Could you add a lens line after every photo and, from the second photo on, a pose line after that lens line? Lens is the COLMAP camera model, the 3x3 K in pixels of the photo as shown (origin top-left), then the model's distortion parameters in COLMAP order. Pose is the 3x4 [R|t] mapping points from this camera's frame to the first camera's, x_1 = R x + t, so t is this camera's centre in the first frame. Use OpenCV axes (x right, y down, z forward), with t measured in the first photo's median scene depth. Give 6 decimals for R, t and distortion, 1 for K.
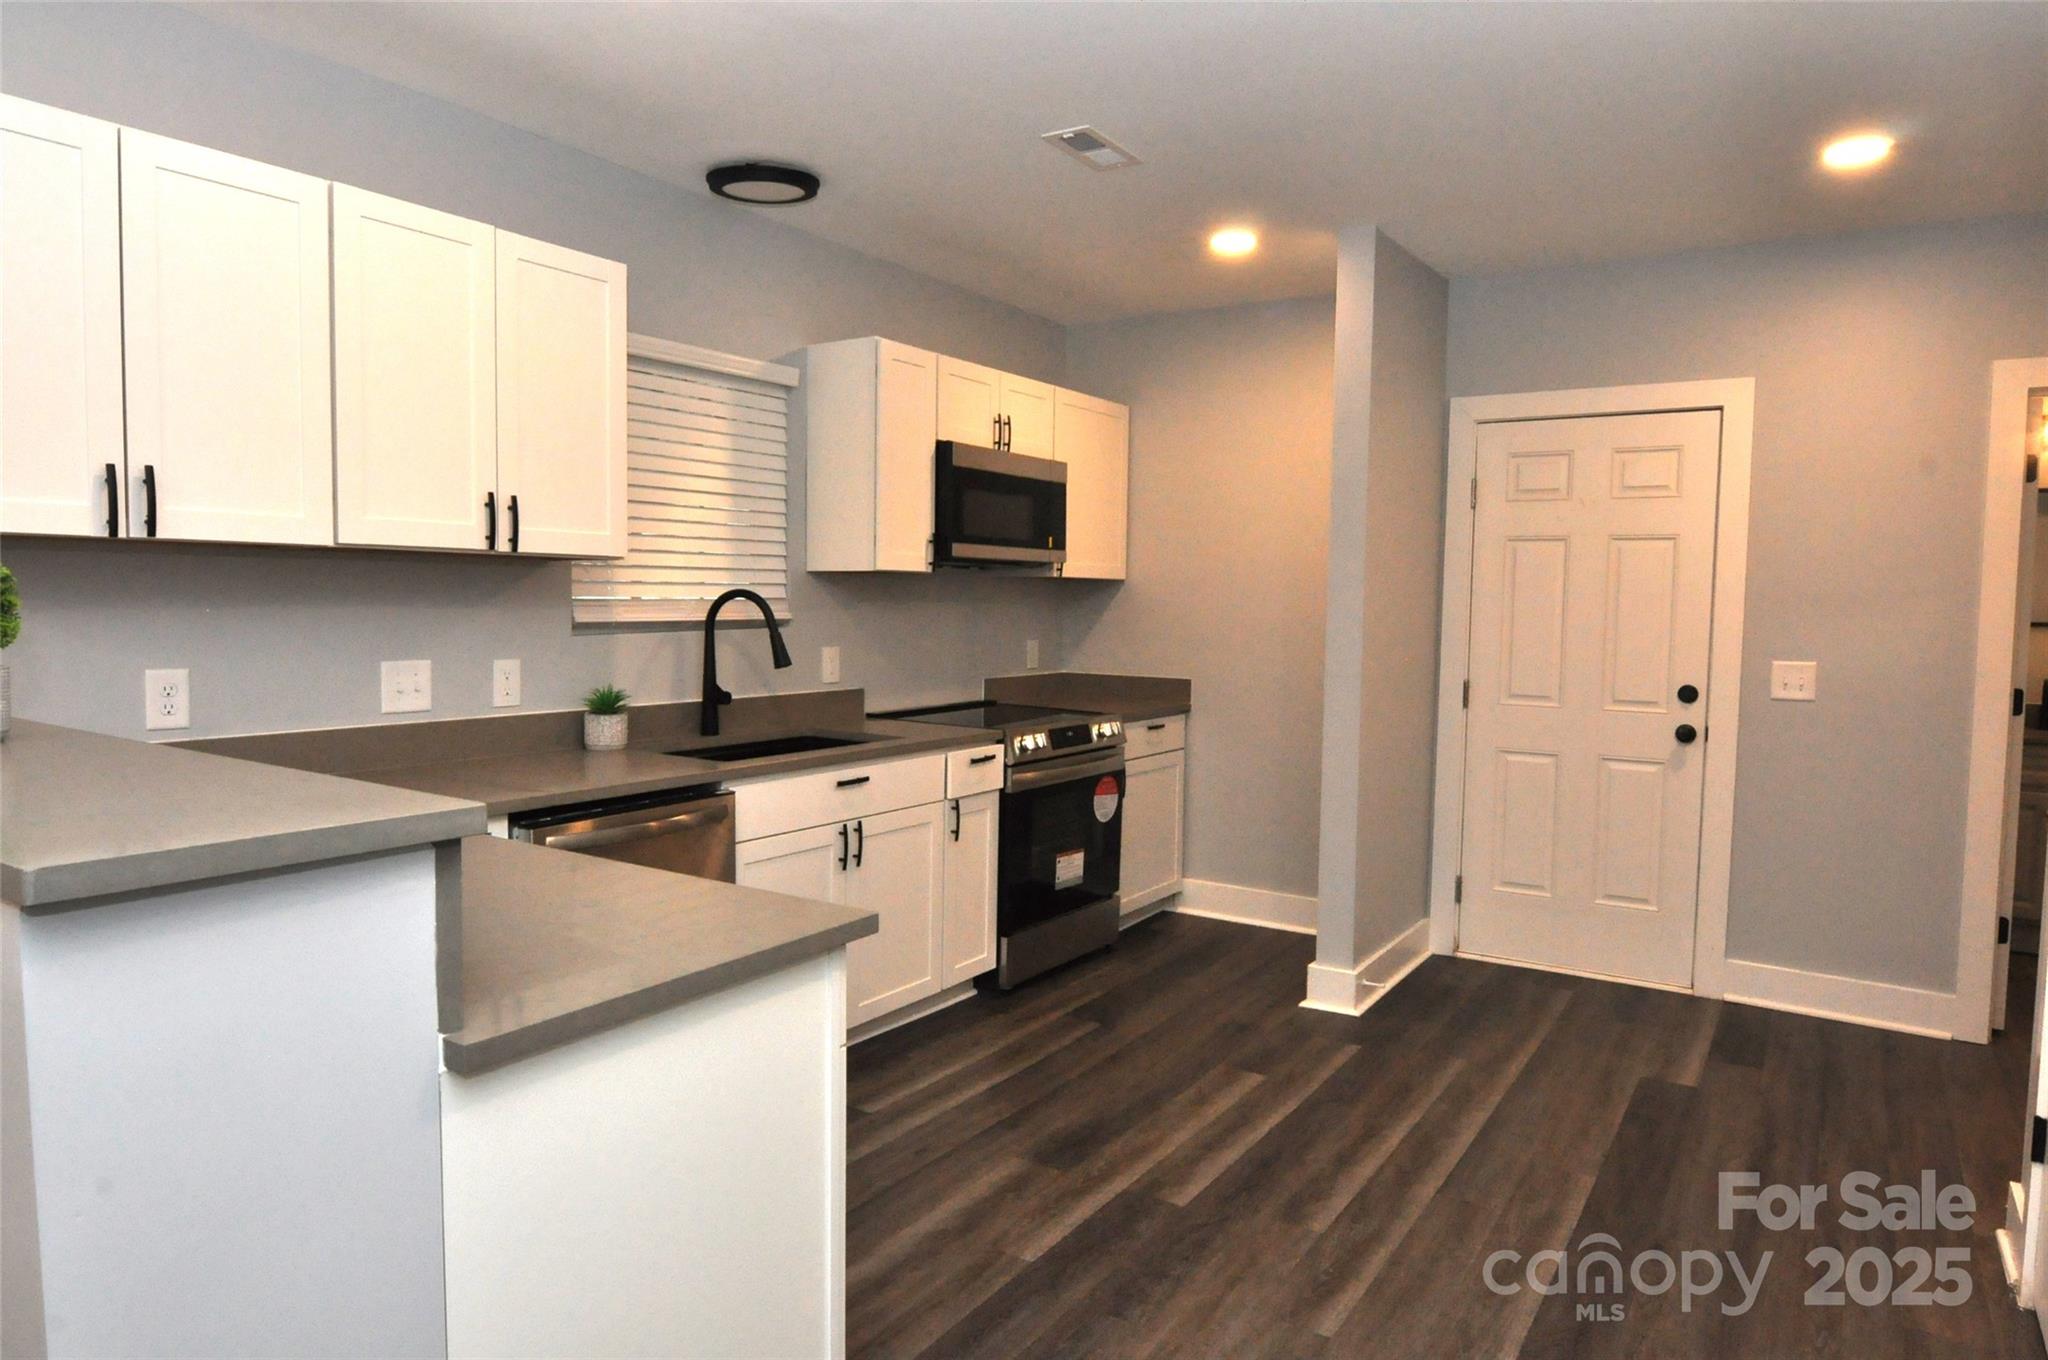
lens RADIAL K [[1241.9, 0, 1024.0], [0, 1241.9, 680.0], [0, 0, 1]] dist [-0.014125, -0.003920]
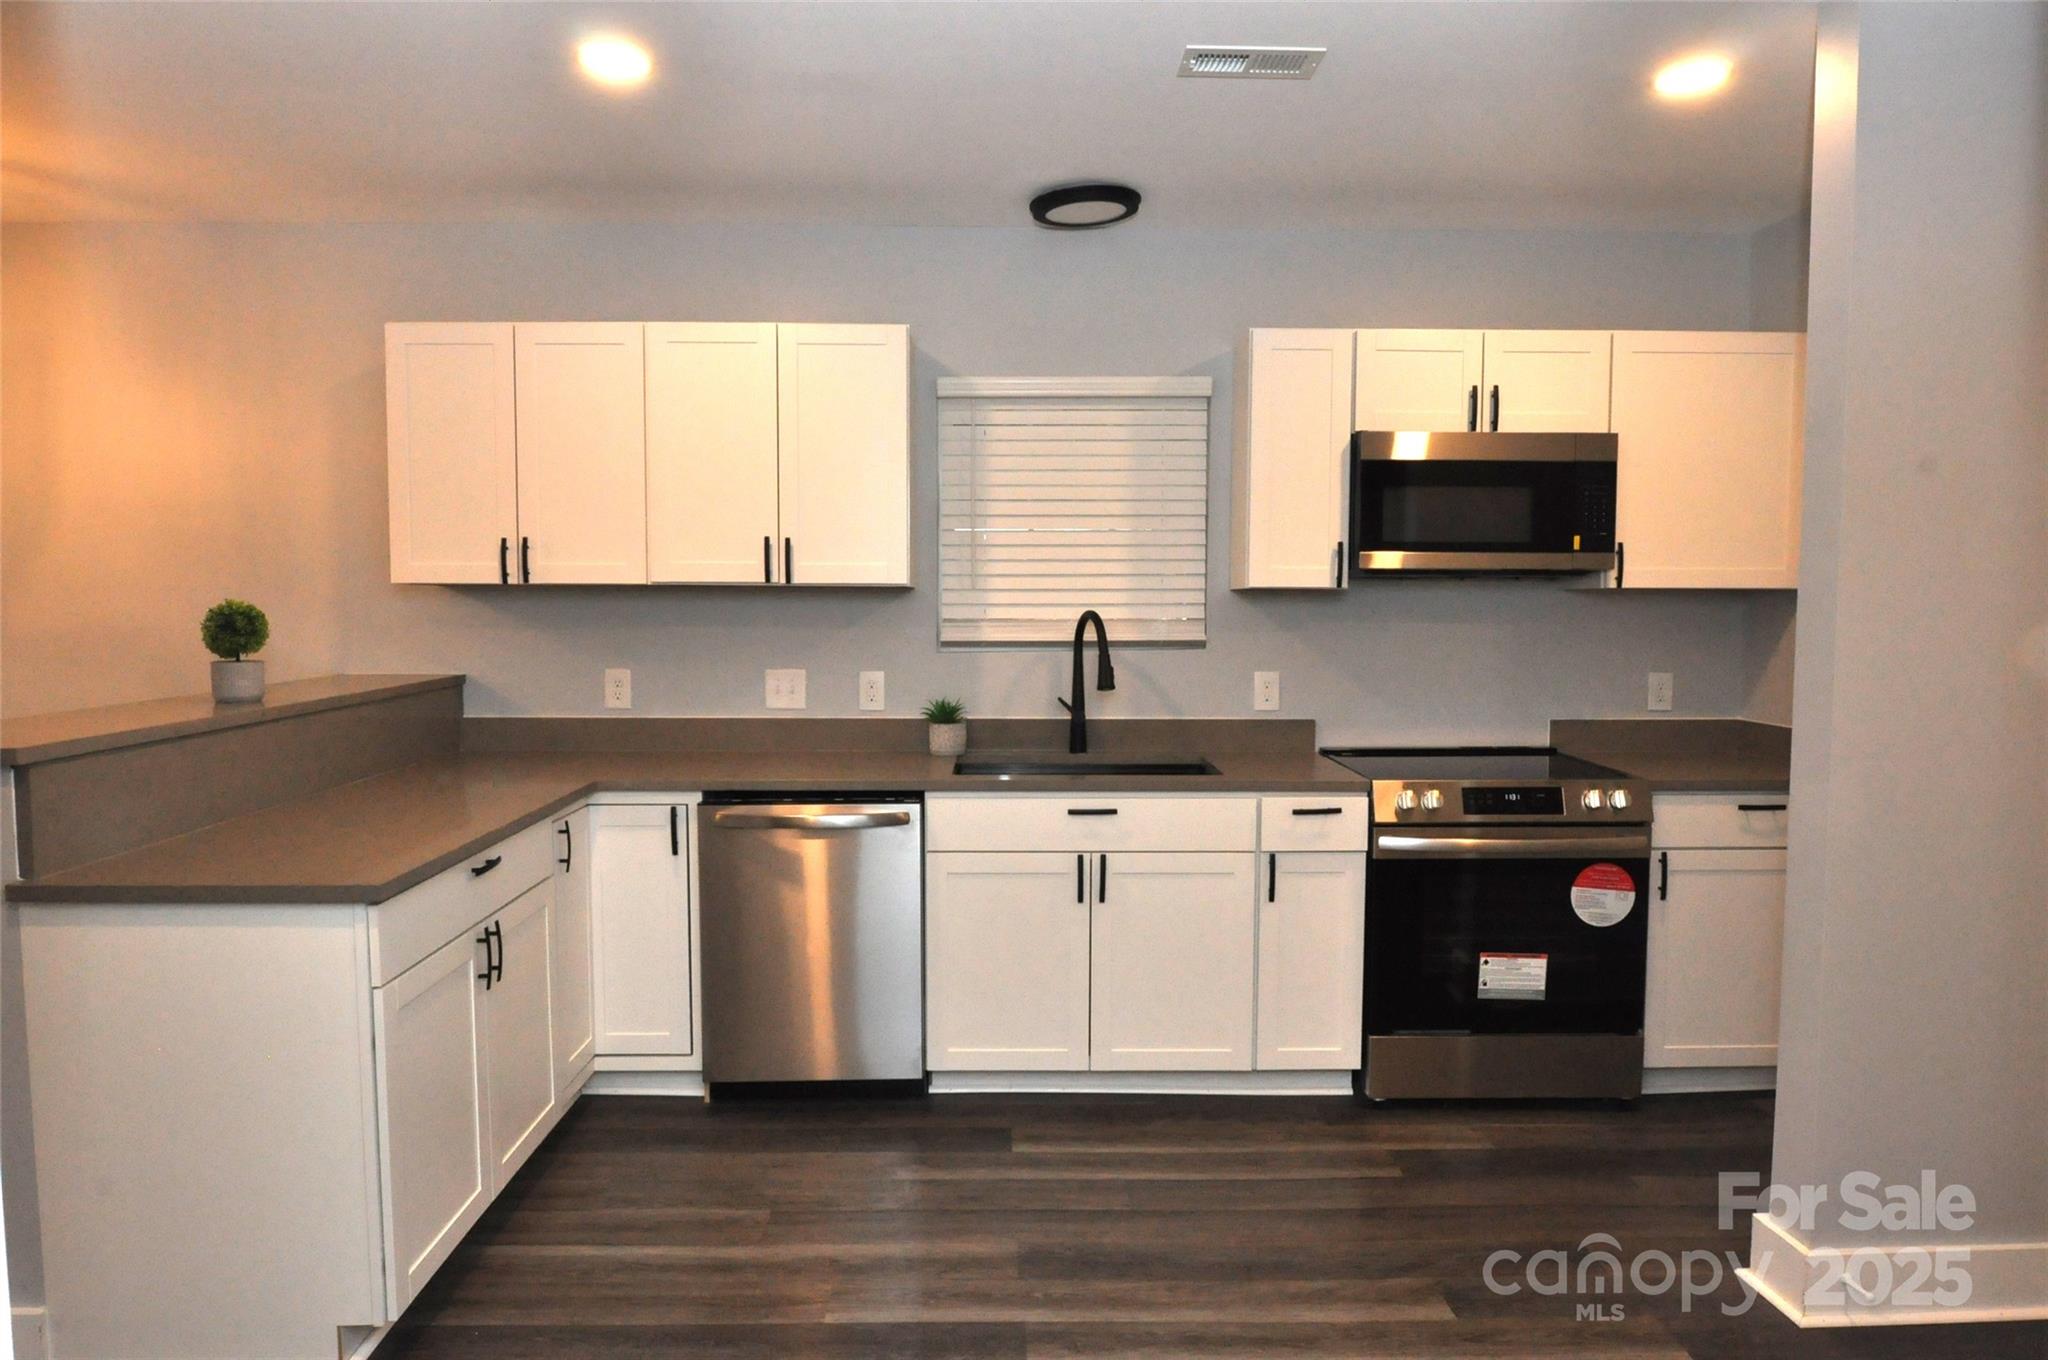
lens RADIAL K [[1241.9, 0, 1024.0], [0, 1241.9, 680.0], [0, 0, 1]] dist [-0.014125, -0.003920]
pose [[0.569070, 0.038618, -0.821381, 0.516384], [-0.048949, 0.998716, 0.013042, -0.024539], [0.820831, 0.032784, 0.570230, 0.346553]]
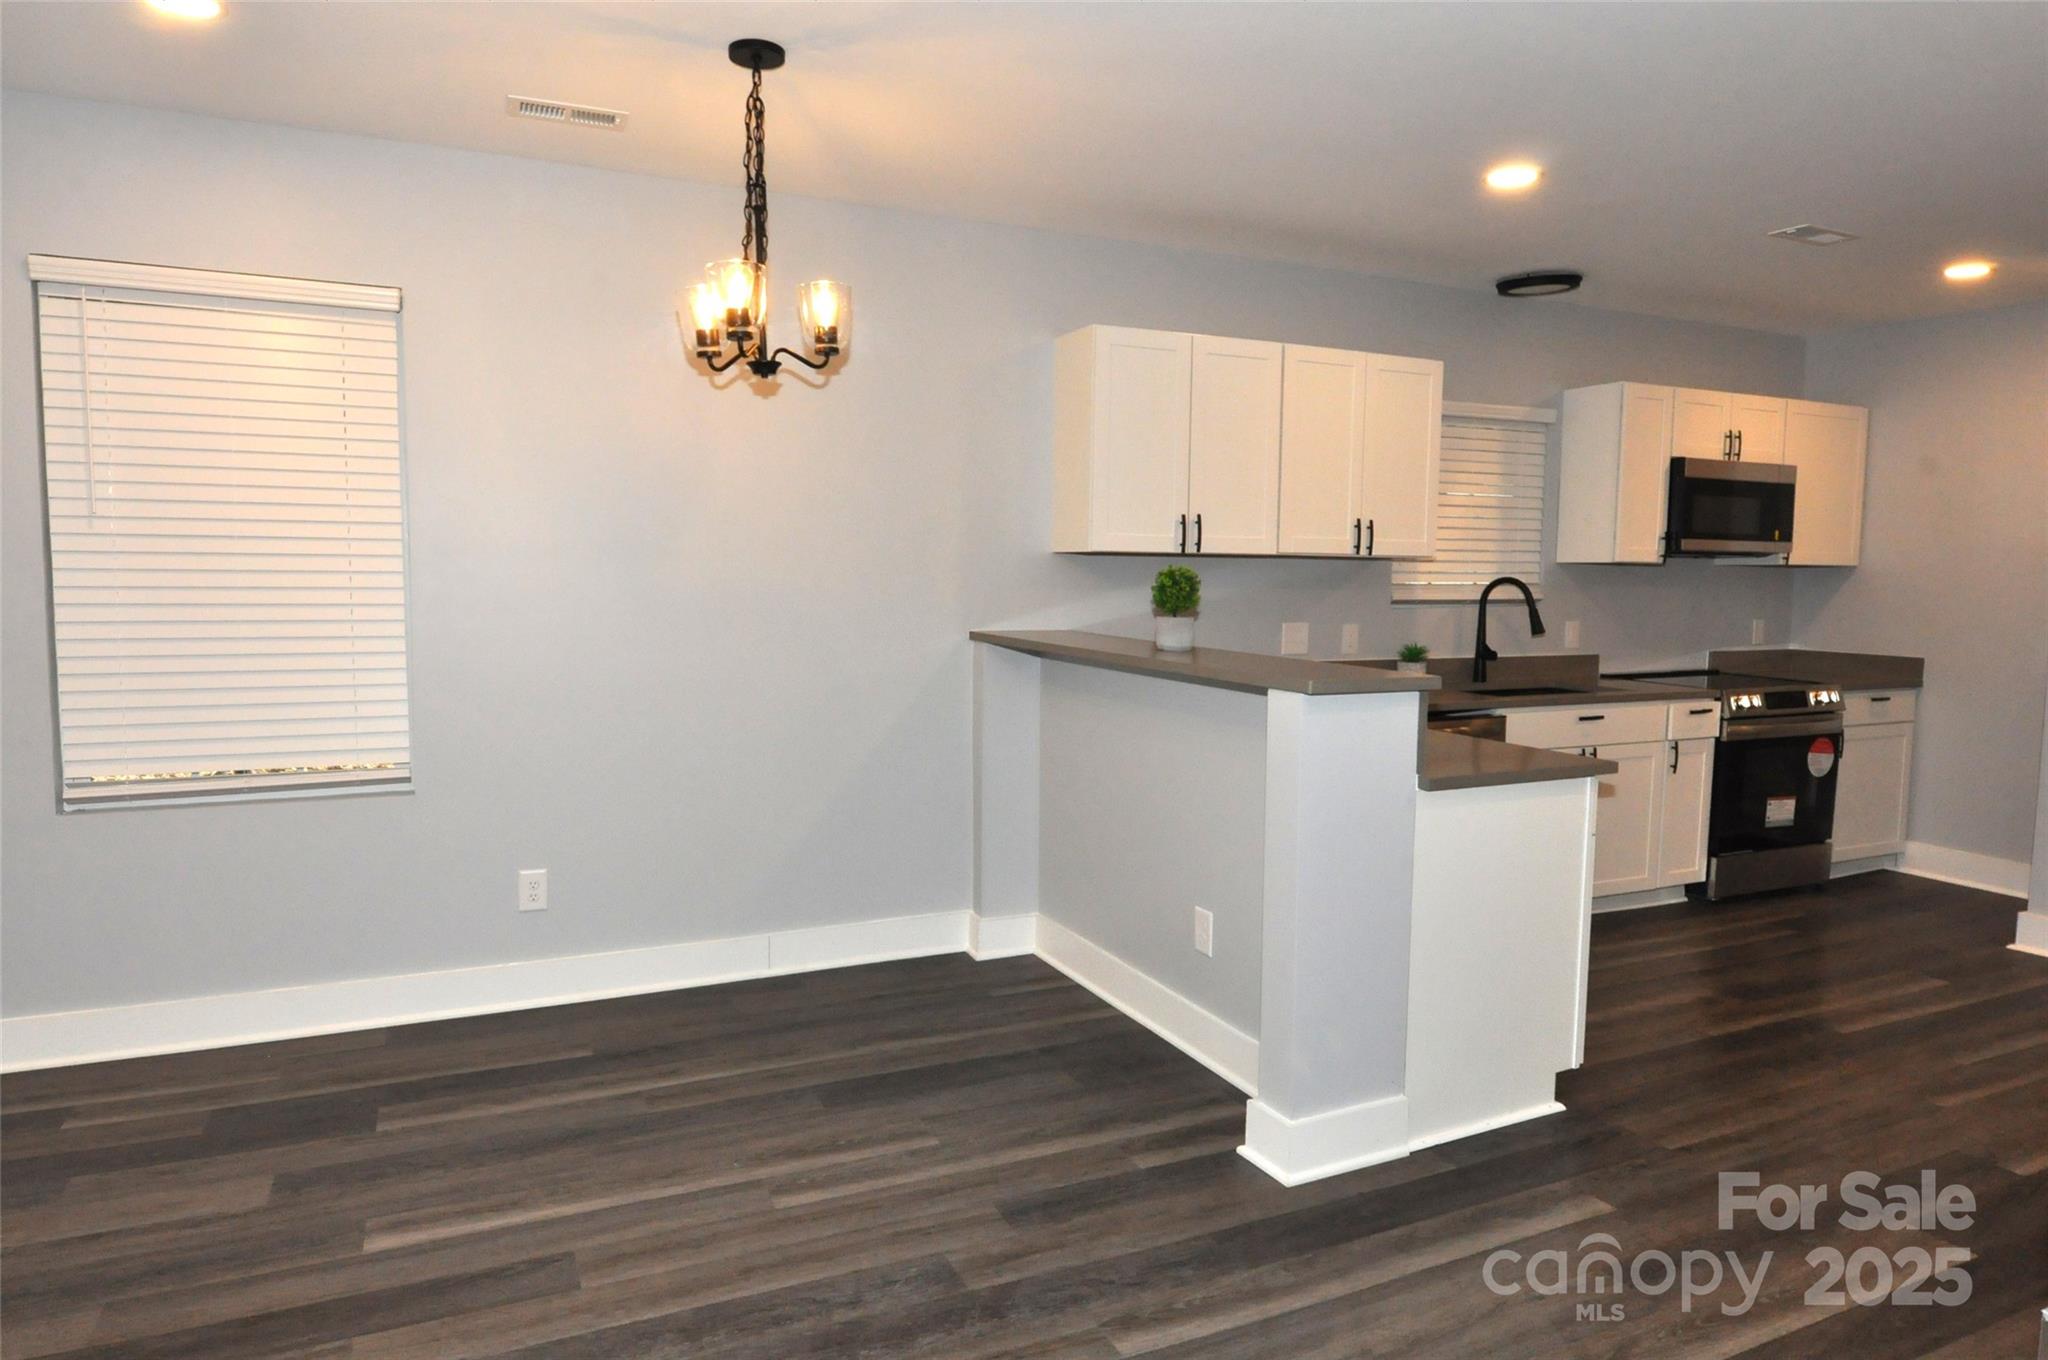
lens RADIAL K [[1241.9, 0, 1024.0], [0, 1241.9, 680.0], [0, 0, 1]] dist [-0.014125, -0.003920]
pose [[0.852648, 0.041388, -0.520843, 0.032183], [-0.033029, 0.999133, 0.025326, 0.021914], [0.521440, -0.004391, 0.853277, -0.415322]]
